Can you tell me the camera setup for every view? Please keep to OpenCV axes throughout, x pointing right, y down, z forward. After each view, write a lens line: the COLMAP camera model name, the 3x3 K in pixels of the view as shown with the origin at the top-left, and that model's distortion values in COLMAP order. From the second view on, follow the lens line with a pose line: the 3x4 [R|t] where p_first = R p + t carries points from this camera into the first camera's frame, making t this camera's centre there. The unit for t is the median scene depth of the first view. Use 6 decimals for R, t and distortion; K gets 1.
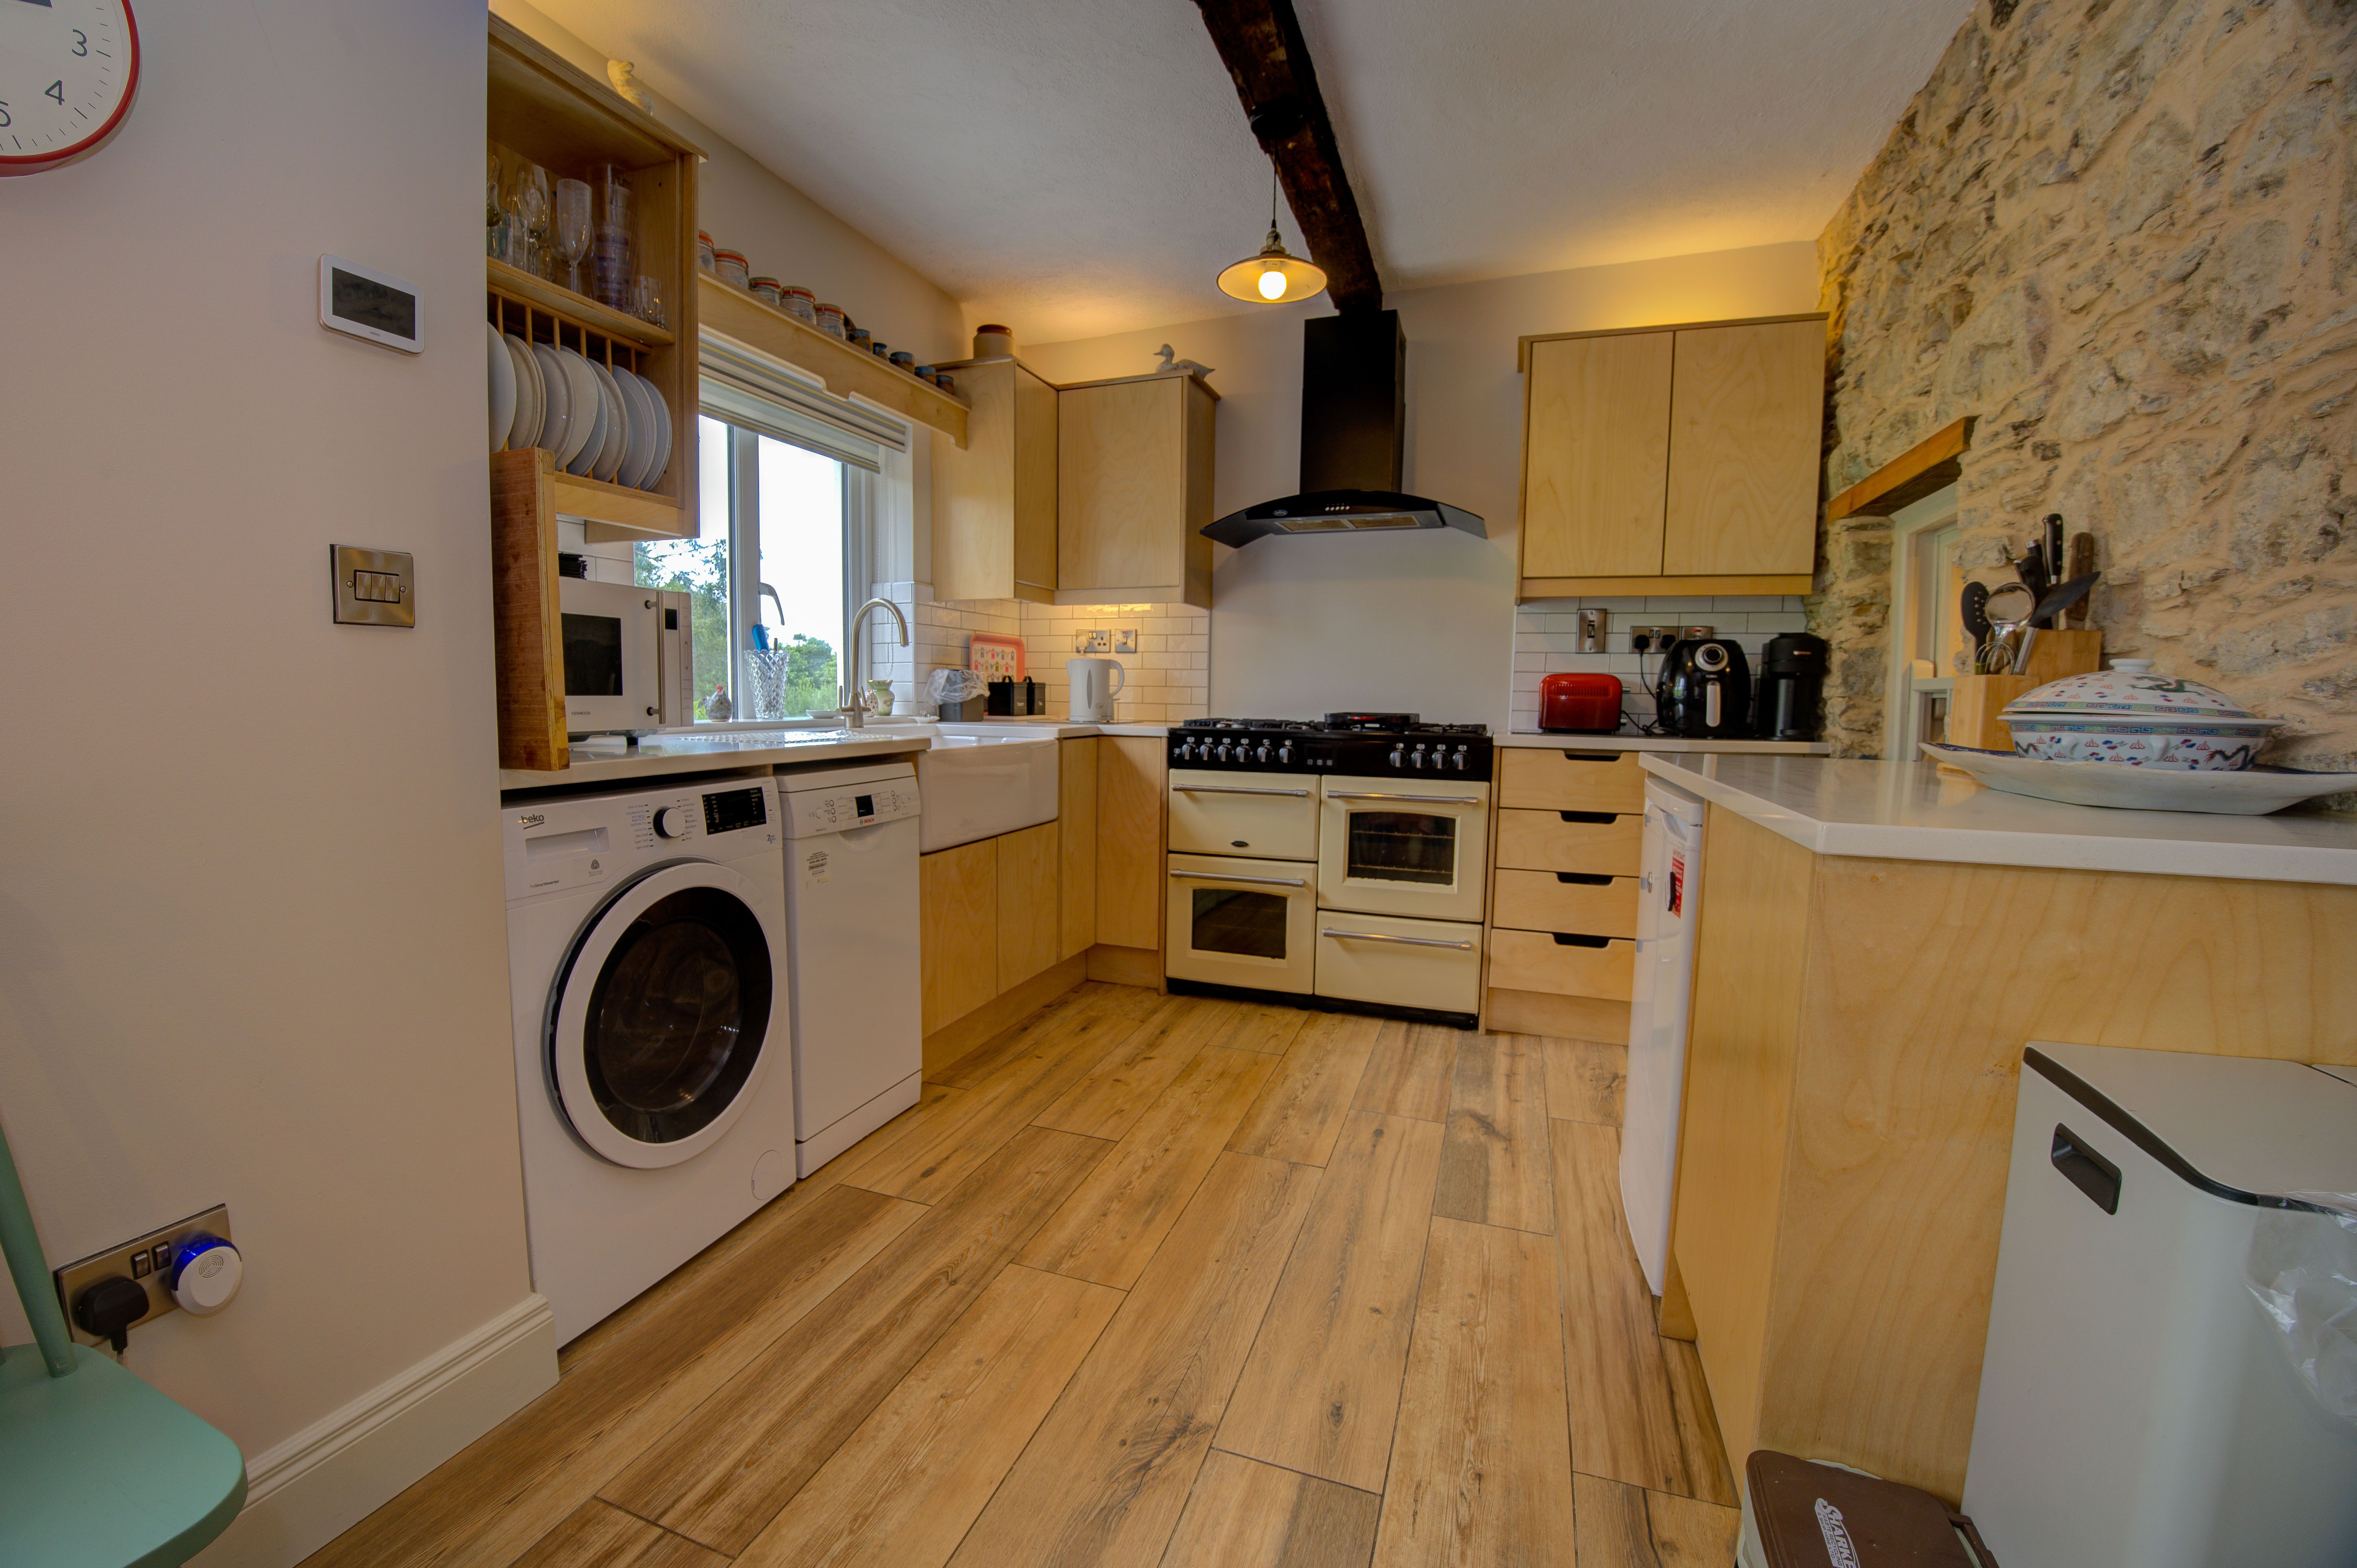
lens RADIAL K [[988.1, 0, 1135.5], [0, 988.1, 785.9], [0, 0, 1]] dist [-0.042642, -0.000060]
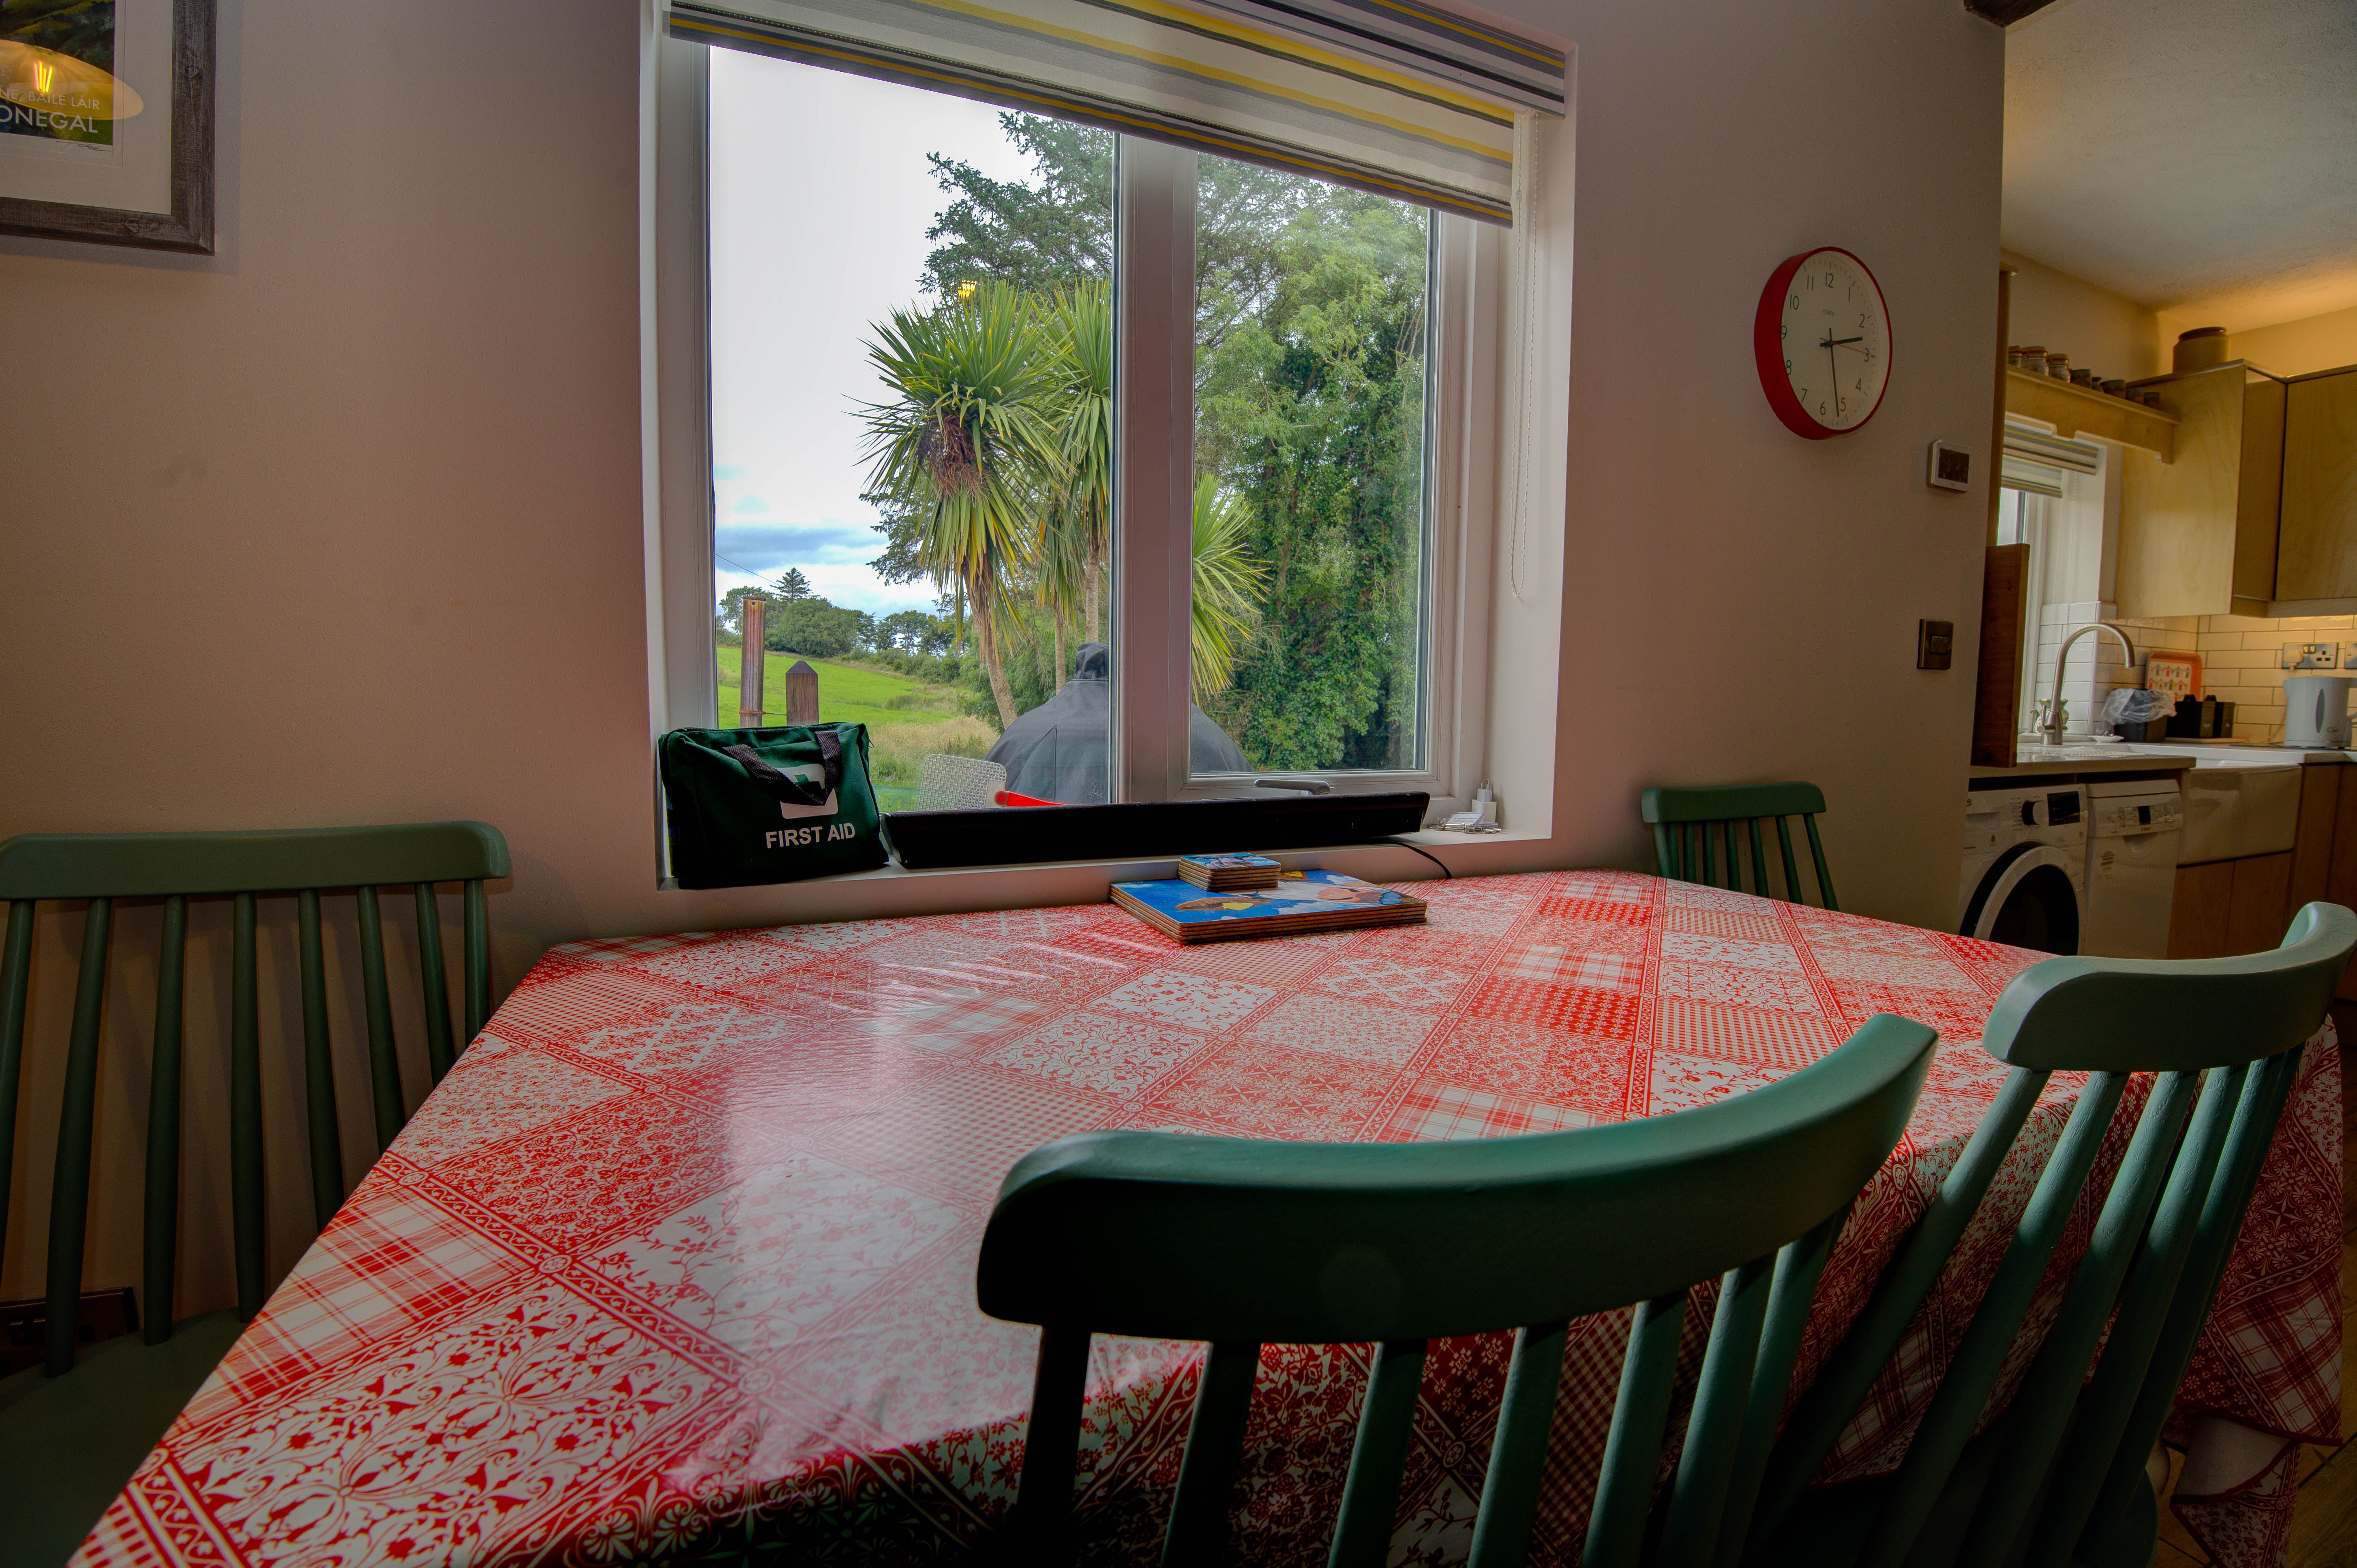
lens RADIAL K [[988.9, 0, 1185.2], [0, 988.9, 790.6], [0, 0, 1]] dist [-0.047121, -0.000059]
pose [[0.696460, 0.062466, -0.714872, -0.190215], [-0.067784, 0.997476, 0.021122, 0.030617], [0.714387, 0.033746, 0.698937, -0.364715]]
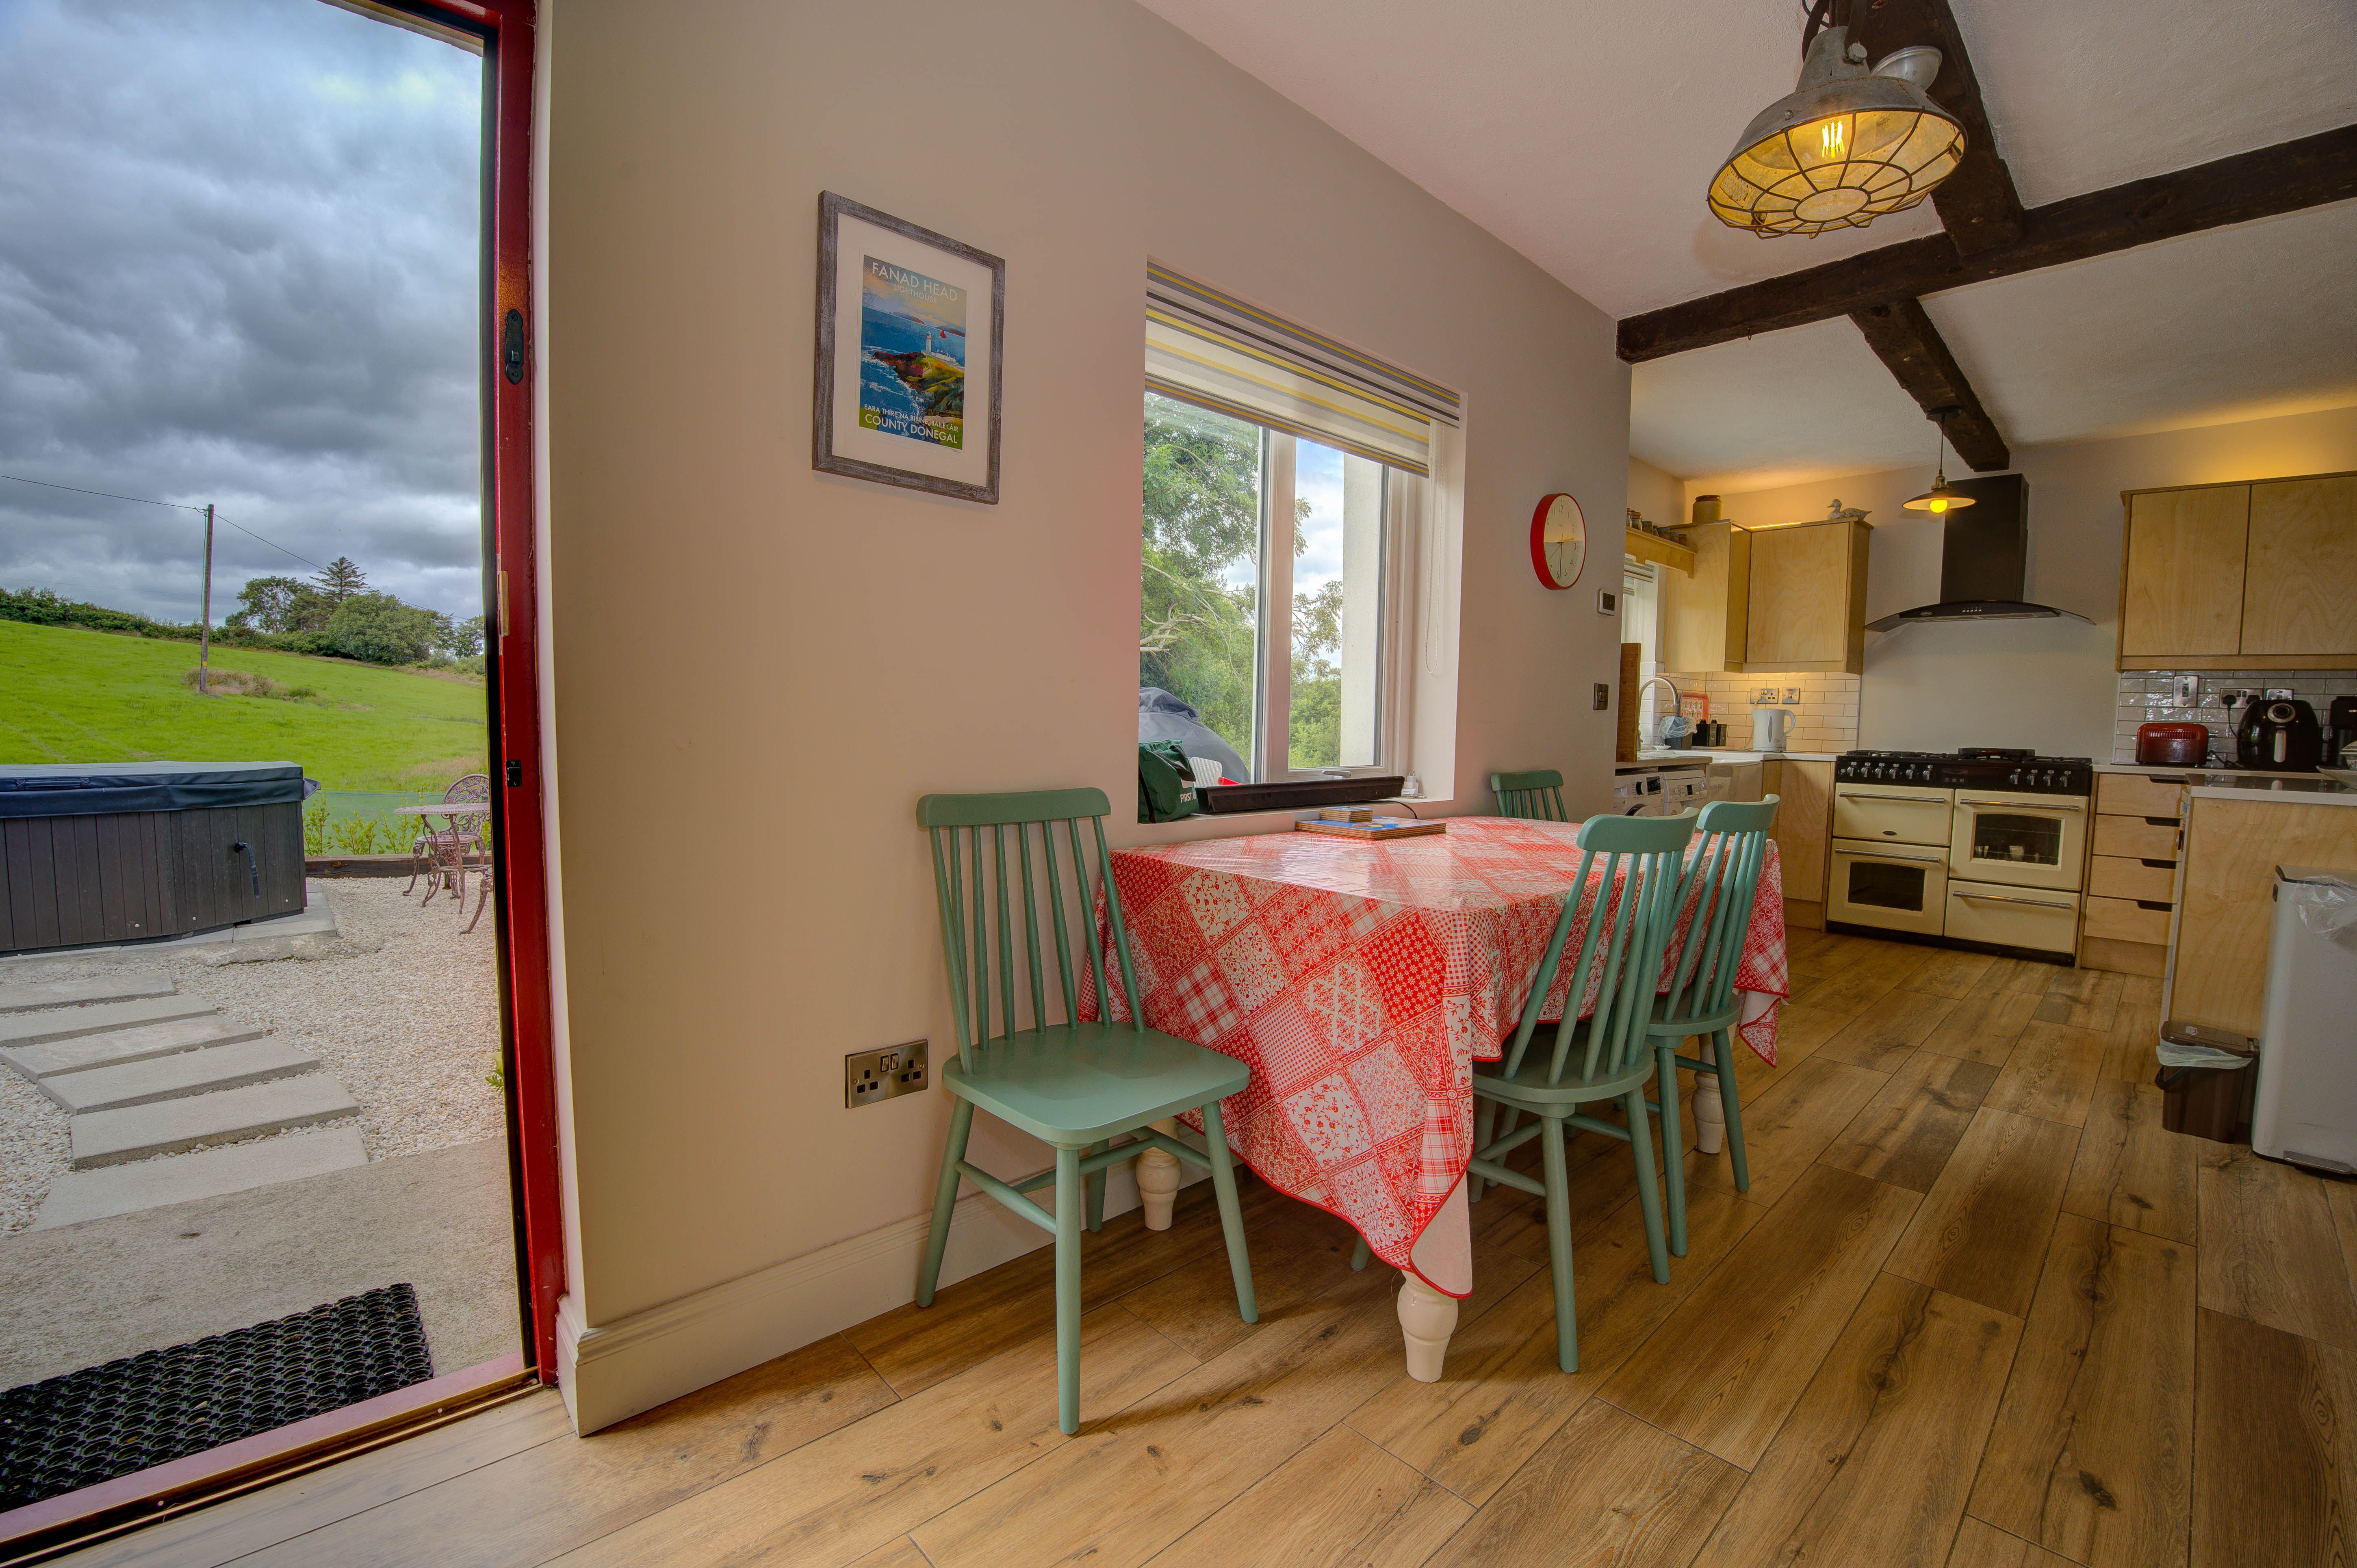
lens RADIAL K [[988.9, 0, 1185.2], [0, 988.9, 790.6], [0, 0, 1]] dist [-0.047121, -0.000059]
pose [[0.898994, 0.034268, -0.436619, -0.229743], [-0.045700, 0.998832, -0.015702, 0.068606], [0.435570, 0.034069, 0.899510, -0.833710]]
